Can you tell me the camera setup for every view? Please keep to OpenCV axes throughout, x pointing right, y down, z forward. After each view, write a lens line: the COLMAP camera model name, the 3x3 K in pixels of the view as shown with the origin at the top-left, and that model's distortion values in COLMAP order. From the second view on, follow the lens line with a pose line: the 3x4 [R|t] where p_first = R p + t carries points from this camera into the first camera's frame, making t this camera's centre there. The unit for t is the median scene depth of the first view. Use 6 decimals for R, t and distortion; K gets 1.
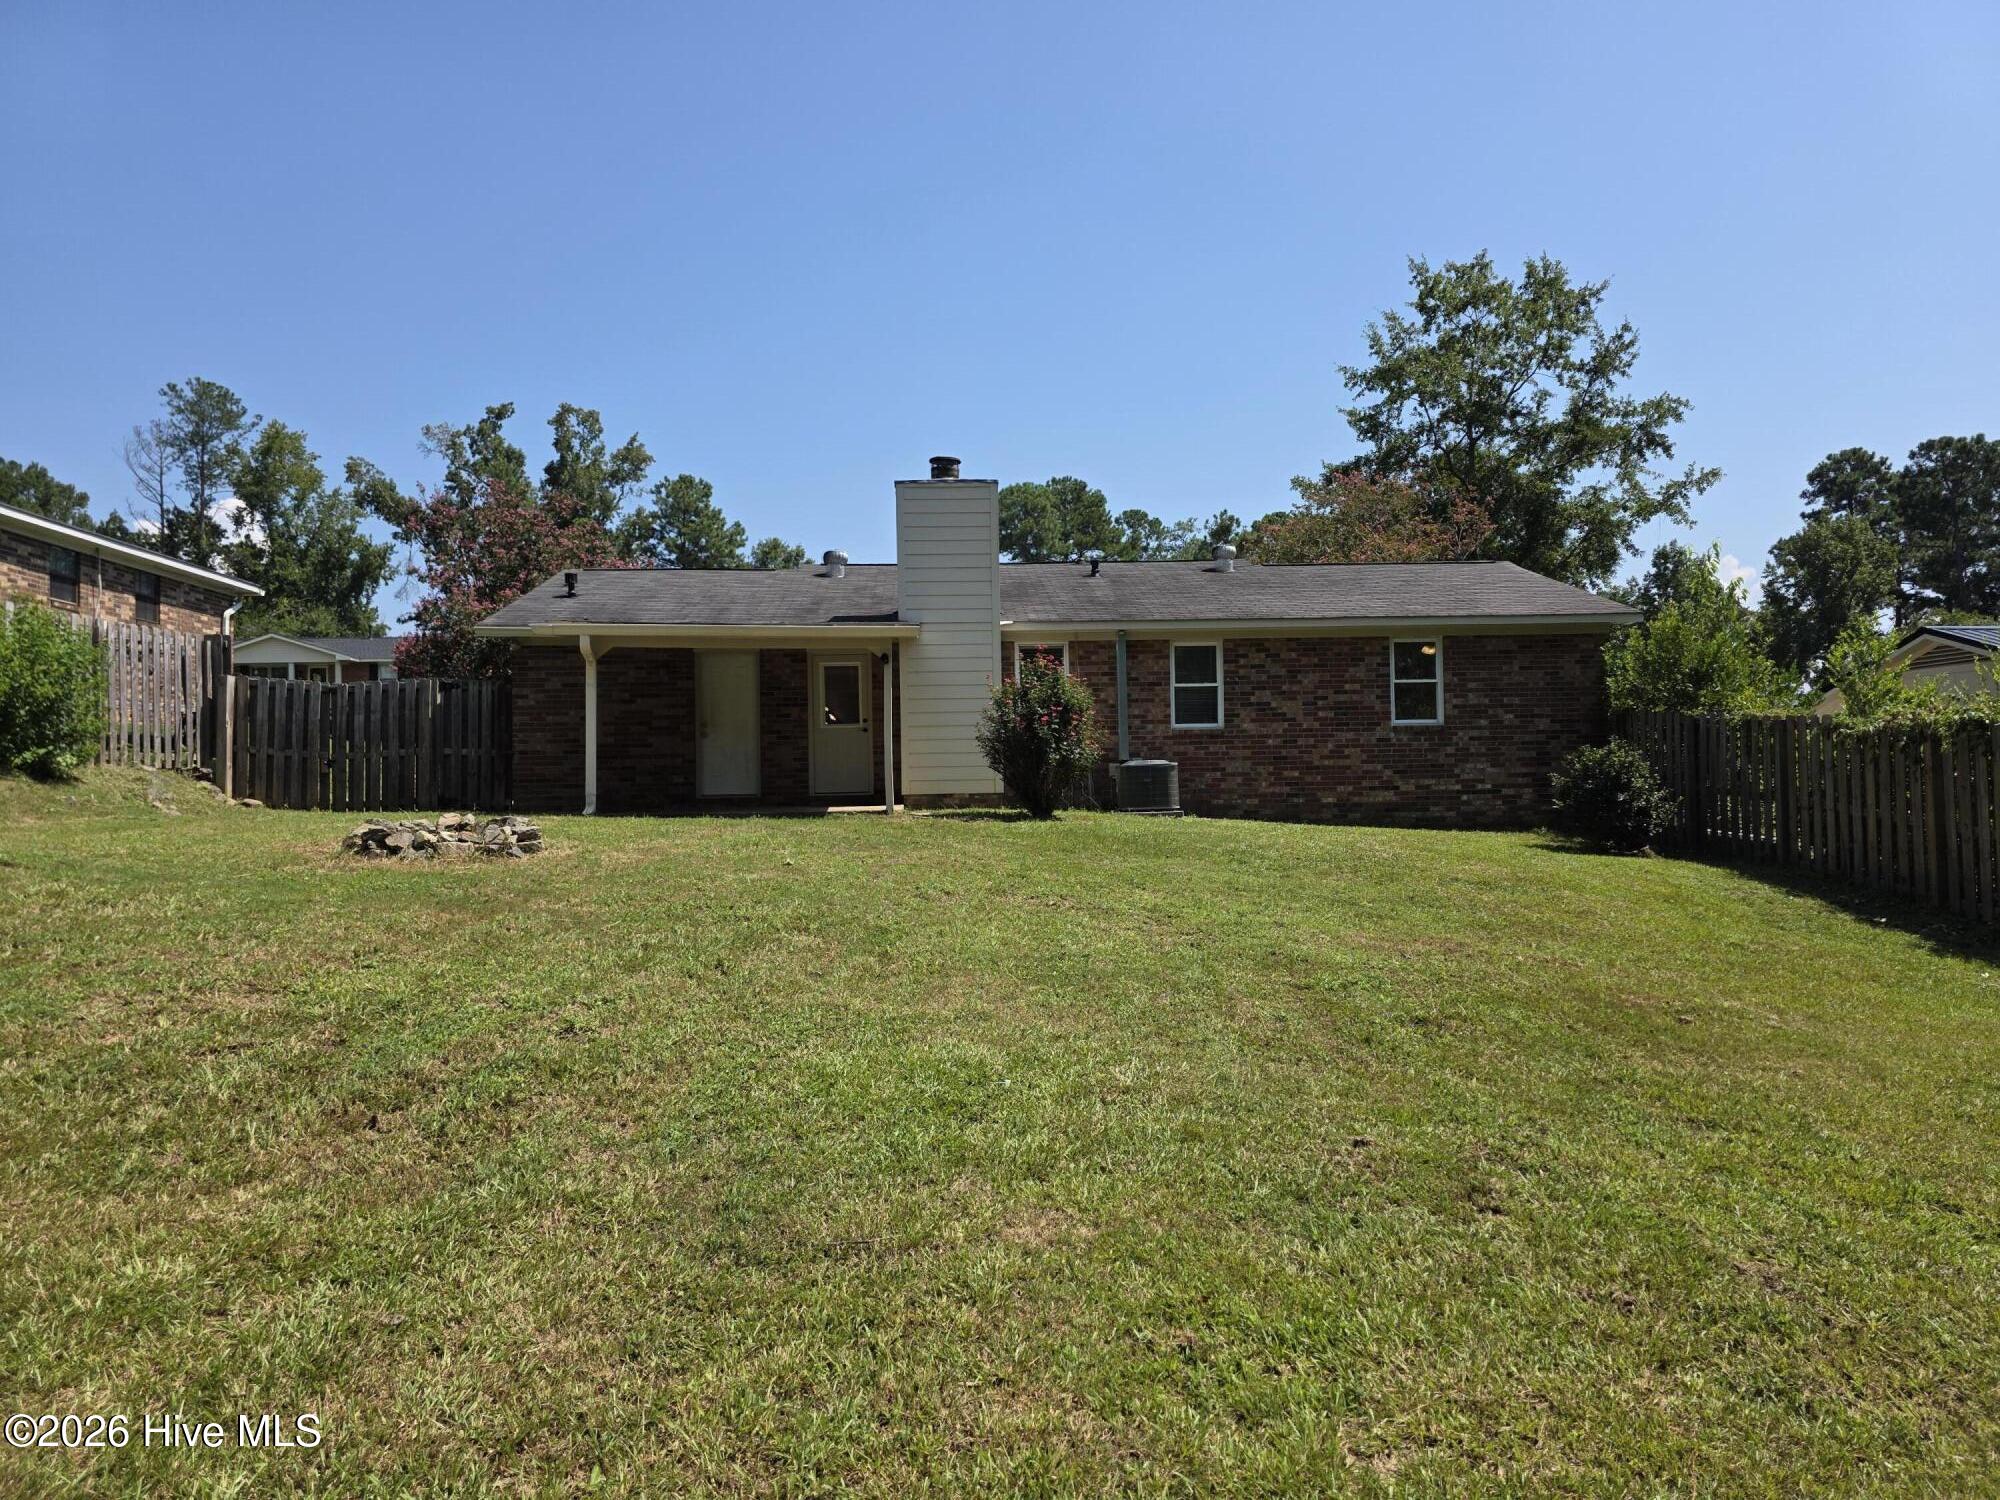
lens RADIAL K [[1357.9, 0, 999.2], [0, 1357.9, 748.1], [0, 0, 1]] dist [0.062165, -0.050129]
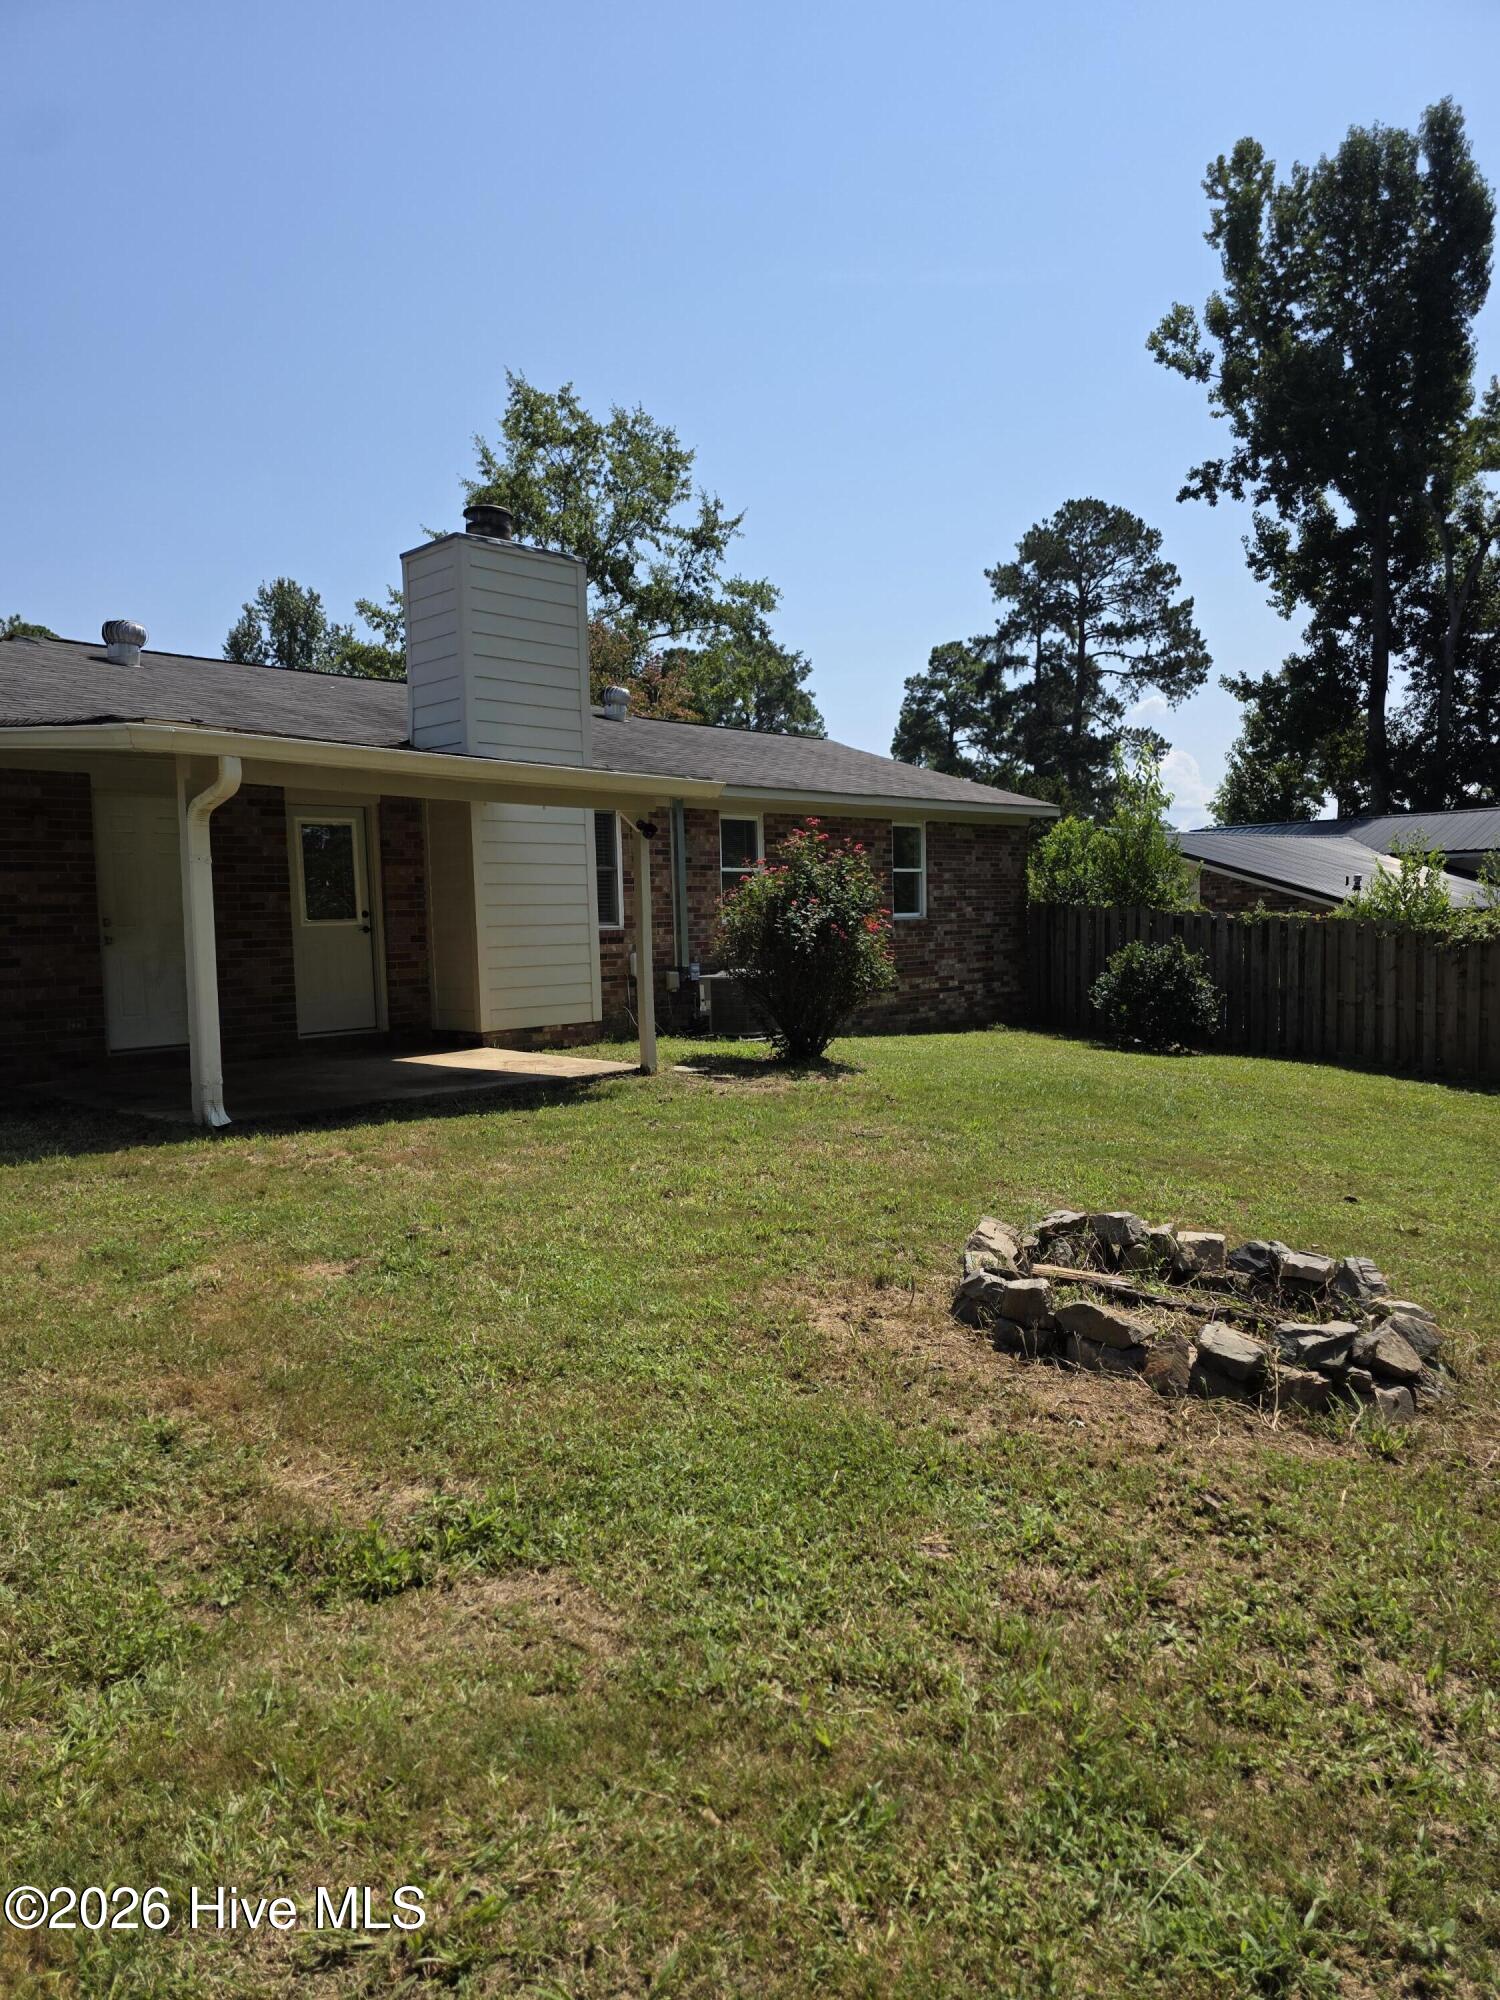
lens RADIAL K [[1357.9, 0, 751.1], [0, 1357.9, 1005.0], [0, 0, 1]] dist [0.062165, -0.050129]
pose [[0.730813, -0.045279, 0.681075, -0.392796], [-0.007920, 0.997168, 0.074792, -0.026605], [-0.682532, -0.060053, 0.728384, 0.405584]]
